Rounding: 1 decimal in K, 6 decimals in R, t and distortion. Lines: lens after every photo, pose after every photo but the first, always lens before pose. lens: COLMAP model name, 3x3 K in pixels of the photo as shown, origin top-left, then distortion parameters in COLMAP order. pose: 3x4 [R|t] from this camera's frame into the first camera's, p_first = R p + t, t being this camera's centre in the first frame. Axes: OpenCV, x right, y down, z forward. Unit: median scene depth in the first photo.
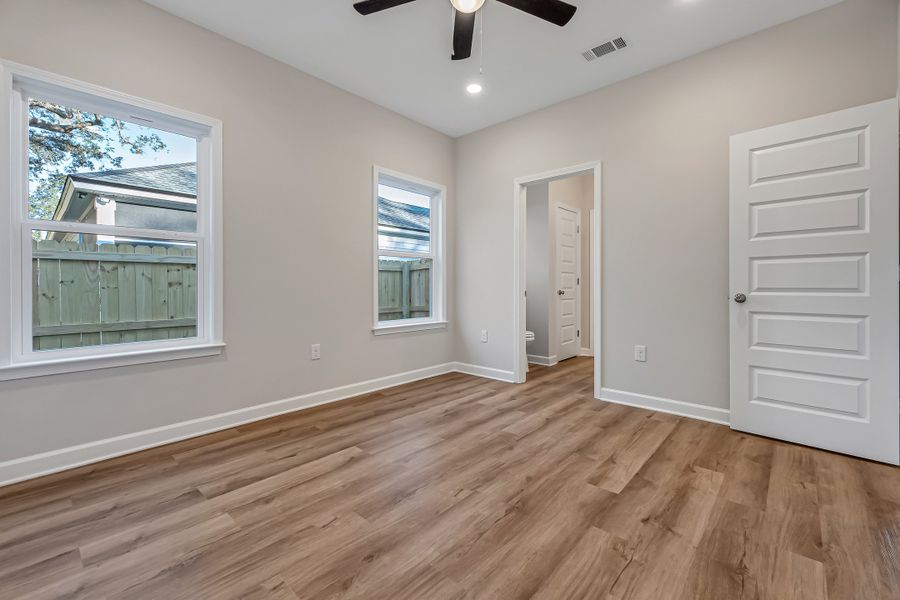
lens RADIAL K [[380.3, 0, 456.1], [0, 380.3, 292.6], [0, 0, 1]] dist [0.003785, 0.000165]
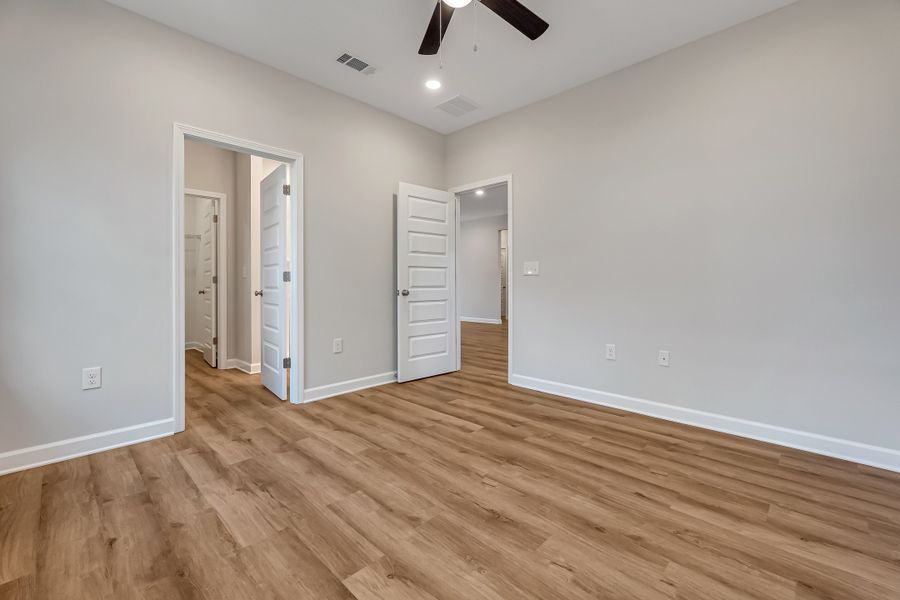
lens RADIAL K [[380.3, 0, 456.1], [0, 380.3, 292.6], [0, 0, 1]] dist [0.003785, 0.000165]
pose [[0.036196, -0.023203, 0.999075, -0.864931], [0.019889, 0.999549, 0.022493, -0.018580], [-0.999147, 0.019057, 0.036641, 0.881759]]
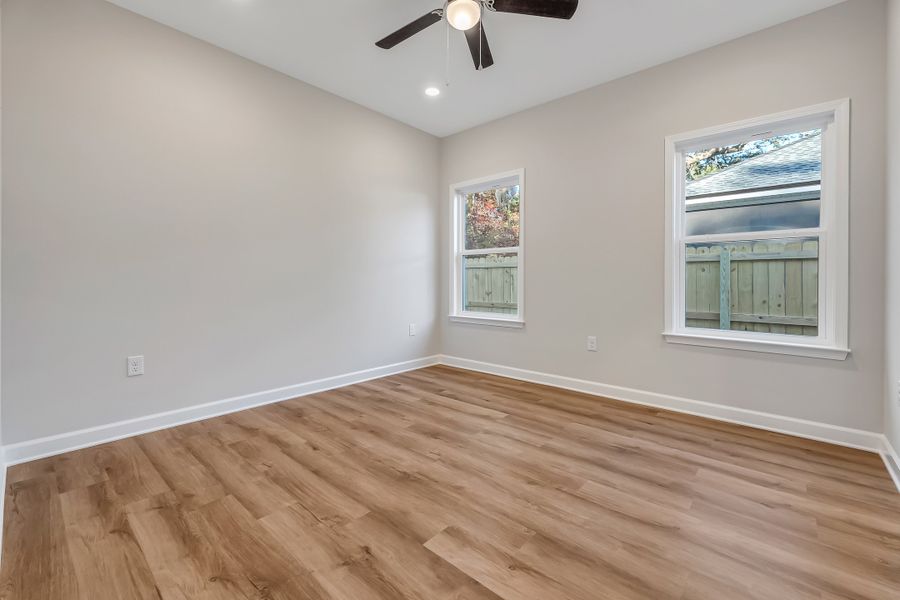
lens RADIAL K [[384.6, 0, 455.7], [0, 384.6, 285.1], [0, 0, 1]] dist [0.001701, -0.000254]
pose [[0.004005, 0.011303, -0.999928, 1.028404], [-0.022110, 0.999693, 0.011212, -0.017348], [0.999748, 0.022063, 0.004253, 0.888661]]
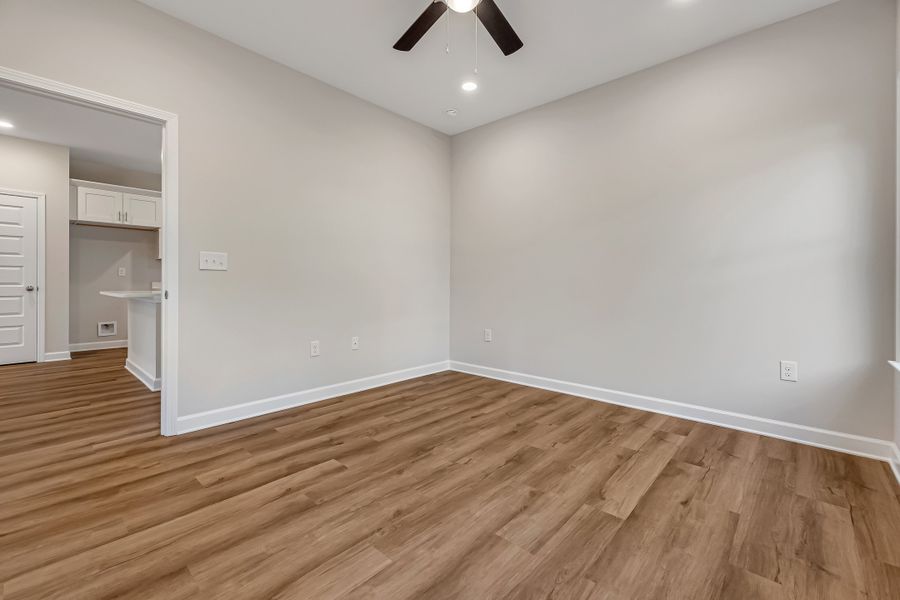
lens RADIAL K [[381.6, 0, 448.3], [0, 381.6, 283.2], [0, 0, 1]] dist [0.003872, 0.000109]
pose [[-0.999868, -0.005678, 0.015229, 0.045064], [-0.005390, 0.999807, 0.018870, -0.036060], [-0.015333, 0.018786, -0.999706, 1.833282]]
